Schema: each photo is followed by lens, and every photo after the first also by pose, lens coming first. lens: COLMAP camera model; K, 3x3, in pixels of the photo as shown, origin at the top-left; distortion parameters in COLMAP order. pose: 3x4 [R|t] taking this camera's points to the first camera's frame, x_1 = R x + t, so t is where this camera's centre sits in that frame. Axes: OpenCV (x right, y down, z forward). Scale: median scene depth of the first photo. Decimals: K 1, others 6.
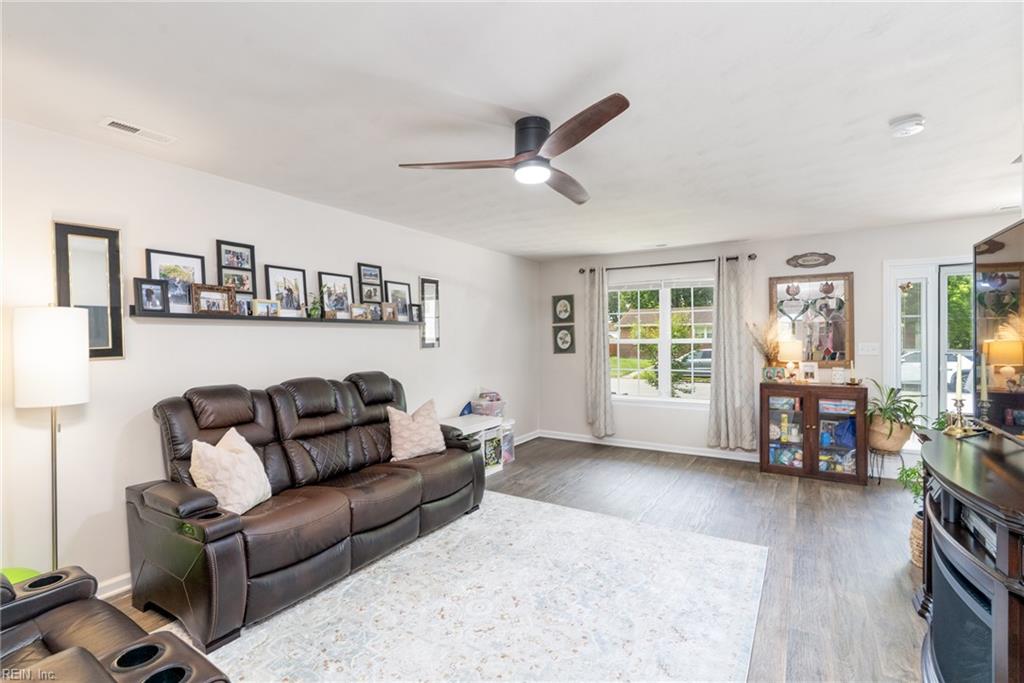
lens RADIAL K [[464.9, 0, 514.9], [0, 464.9, 340.3], [0, 0, 1]] dist [-0.003289, 0.000678]
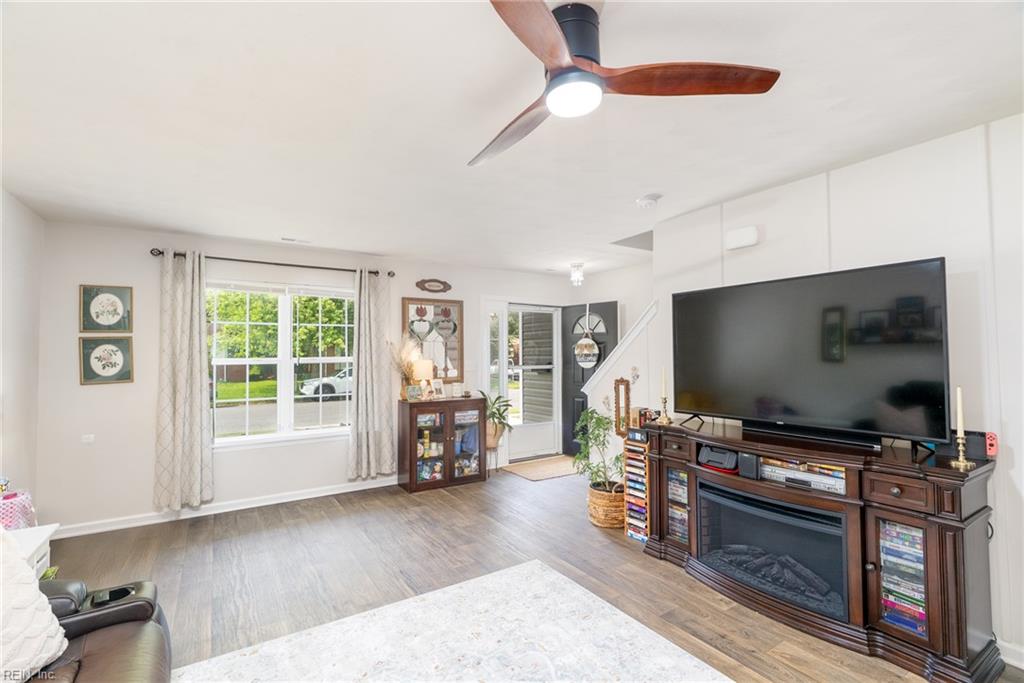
lens RADIAL K [[461.8, 0, 510.3], [0, 461.8, 339.7], [0, 0, 1]] dist [-0.010329, 0.003839]
pose [[0.429229, 0.029100, 0.902727, -0.289388], [0.004090, 0.999408, -0.034162, -0.008170], [-0.903186, 0.018356, 0.428856, 0.406852]]
